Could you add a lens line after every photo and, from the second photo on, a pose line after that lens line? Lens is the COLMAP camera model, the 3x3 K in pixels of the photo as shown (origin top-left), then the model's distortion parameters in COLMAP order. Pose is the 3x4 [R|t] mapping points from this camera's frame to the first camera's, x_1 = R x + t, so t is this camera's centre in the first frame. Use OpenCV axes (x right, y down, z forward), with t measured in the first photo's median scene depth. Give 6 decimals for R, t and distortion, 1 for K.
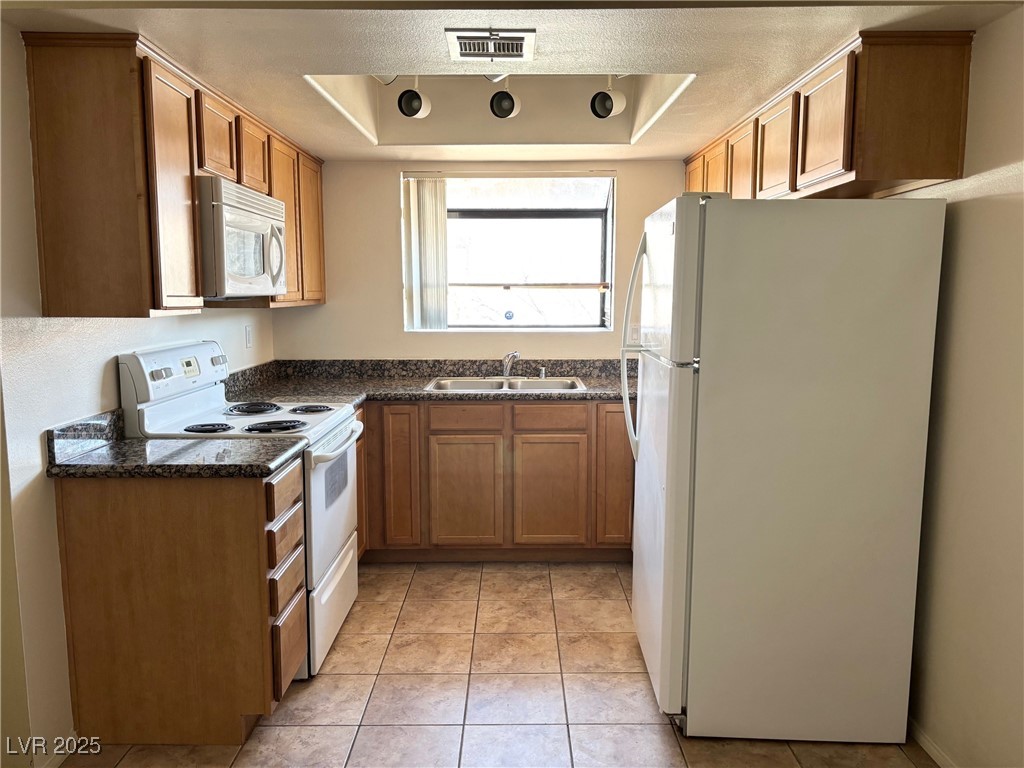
lens RADIAL K [[759.5, 0, 512.3], [0, 759.5, 399.3], [0, 0, 1]] dist [0.048738, -0.080965]
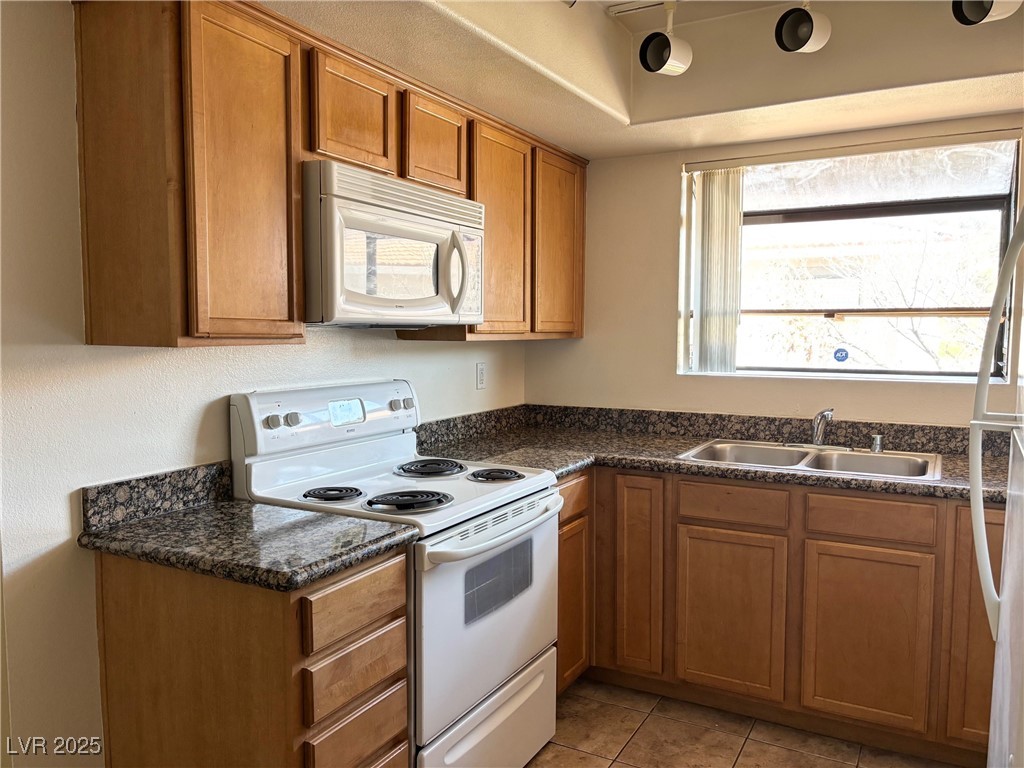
lens RADIAL K [[759.5, 0, 512.3], [0, 759.5, 399.3], [0, 0, 1]] dist [0.048738, -0.080965]
pose [[0.874864, 0.045599, -0.482217, 0.091033], [-0.070194, 0.996985, -0.033073, -0.032358], [0.479255, 0.062783, 0.875427, 0.301191]]
